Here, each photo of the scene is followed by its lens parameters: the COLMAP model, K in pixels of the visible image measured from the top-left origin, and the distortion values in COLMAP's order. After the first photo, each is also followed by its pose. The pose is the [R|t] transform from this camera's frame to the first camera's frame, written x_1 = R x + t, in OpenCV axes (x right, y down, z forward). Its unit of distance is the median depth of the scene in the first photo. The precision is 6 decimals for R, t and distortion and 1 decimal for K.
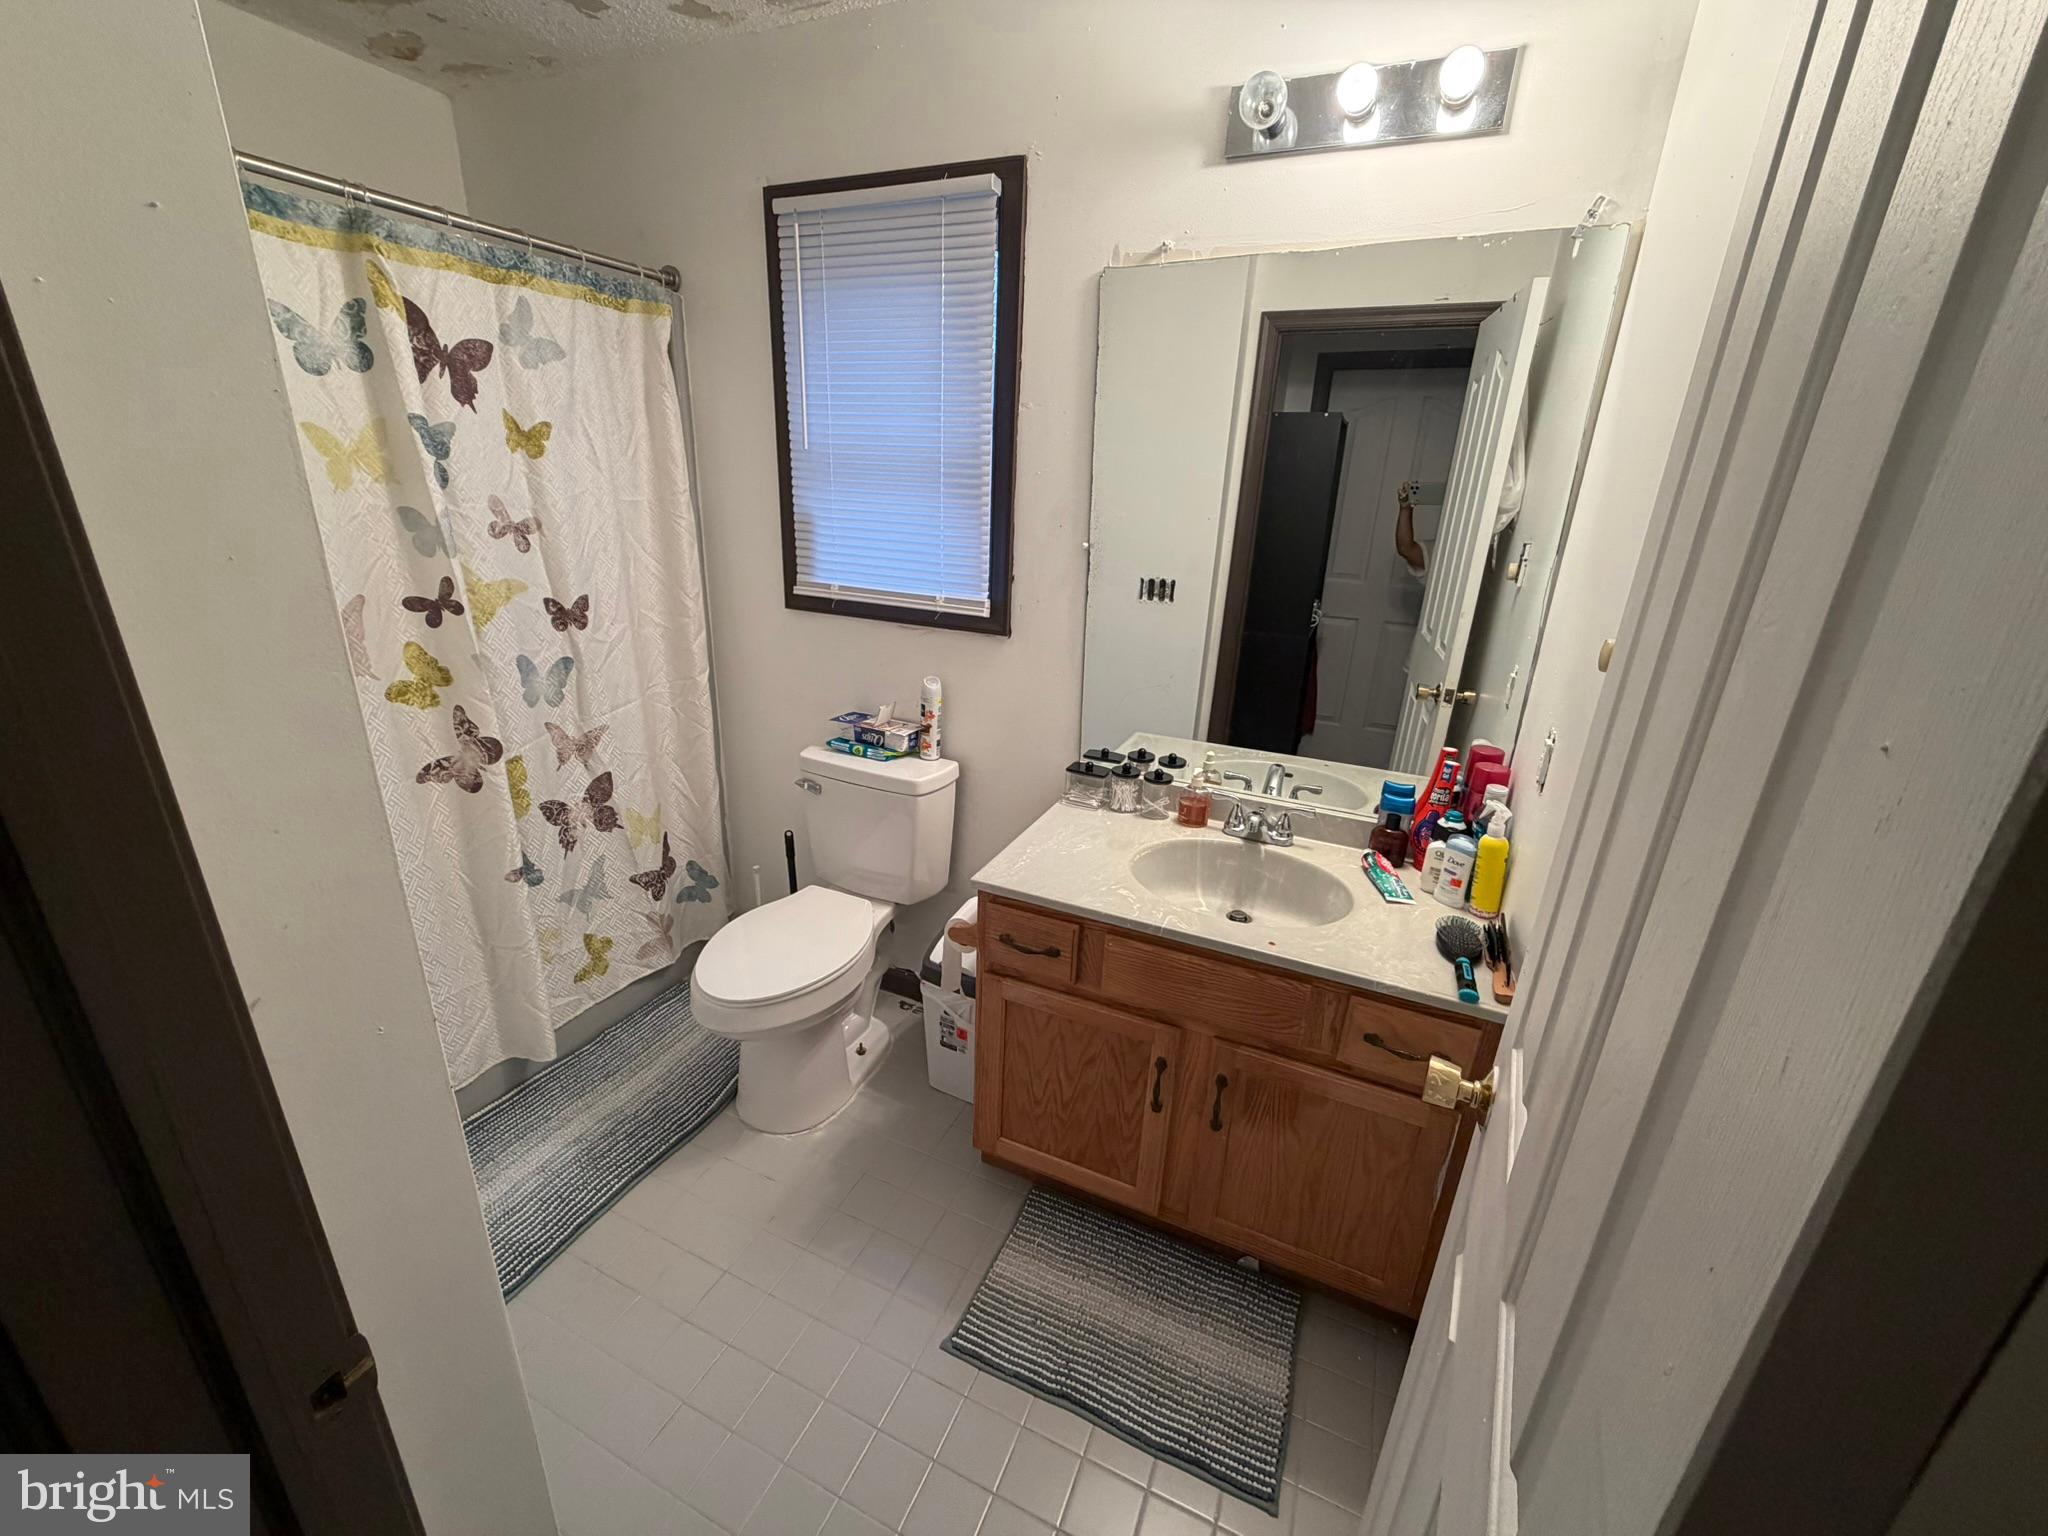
lens RADIAL K [[818.3, 0, 1021.2], [0, 818.3, 771.5], [0, 0, 1]] dist [0.003958, 0.000254]
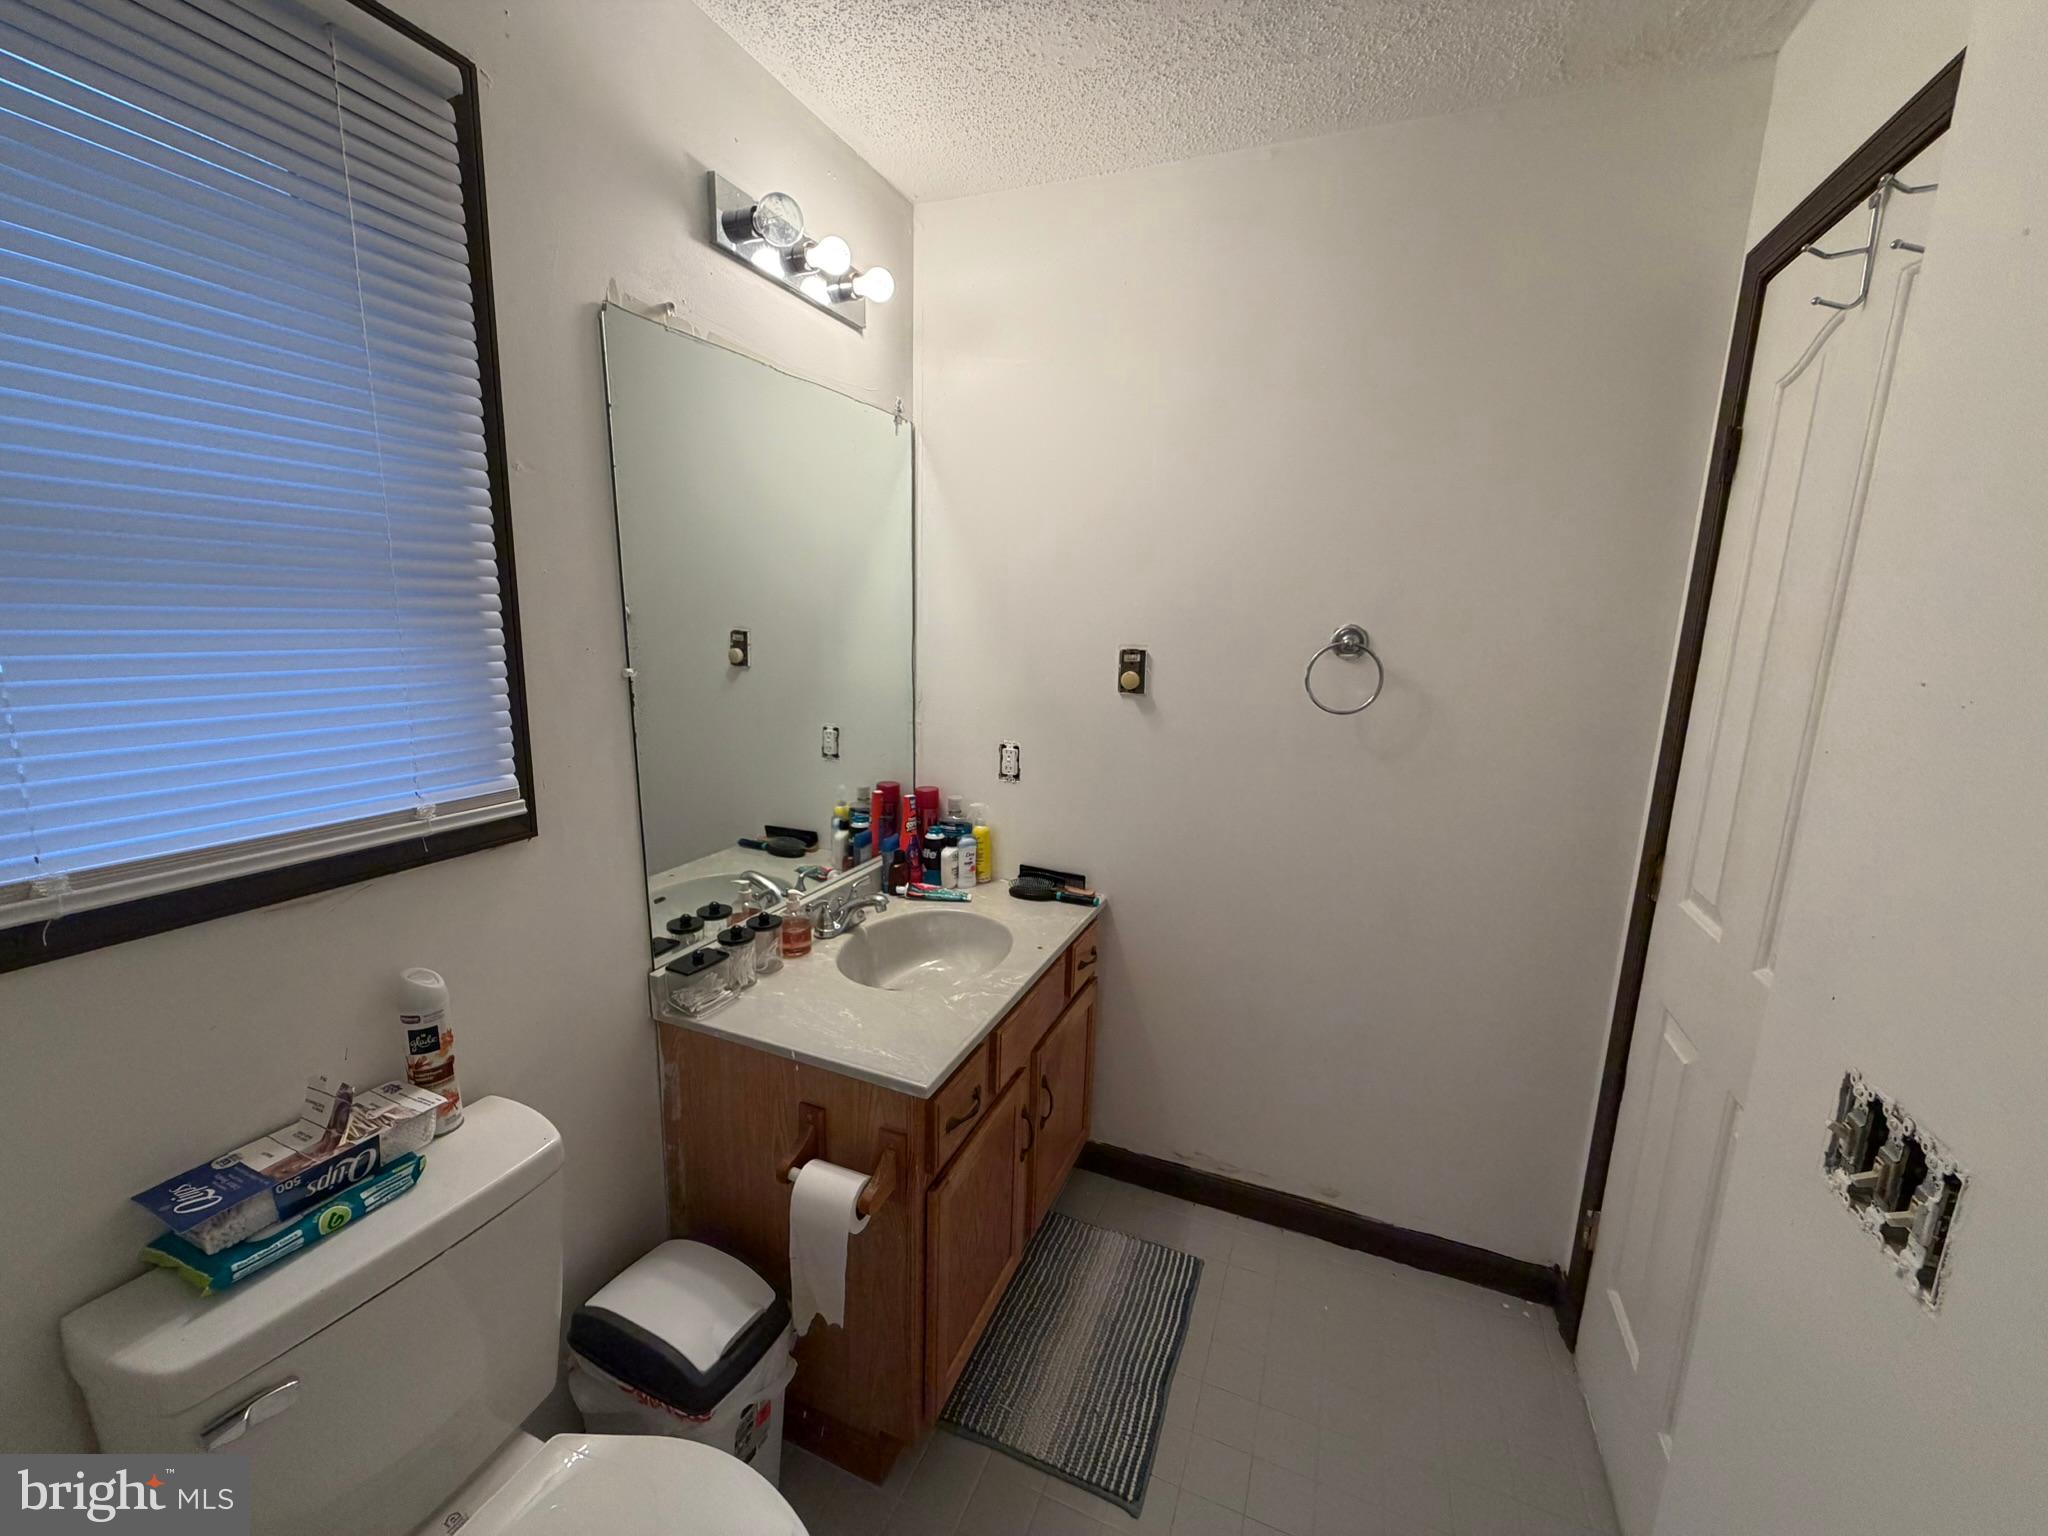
lens RADIAL K [[817.4, 0, 1025.4], [0, 817.4, 769.0], [0, 0, 1]] dist [0.002690, -0.000572]
pose [[-0.037091, -0.227982, 0.972959, -0.709206], [0.306328, 0.924162, 0.228226, -0.281615], [-0.951203, 0.306510, 0.035559, 0.745064]]
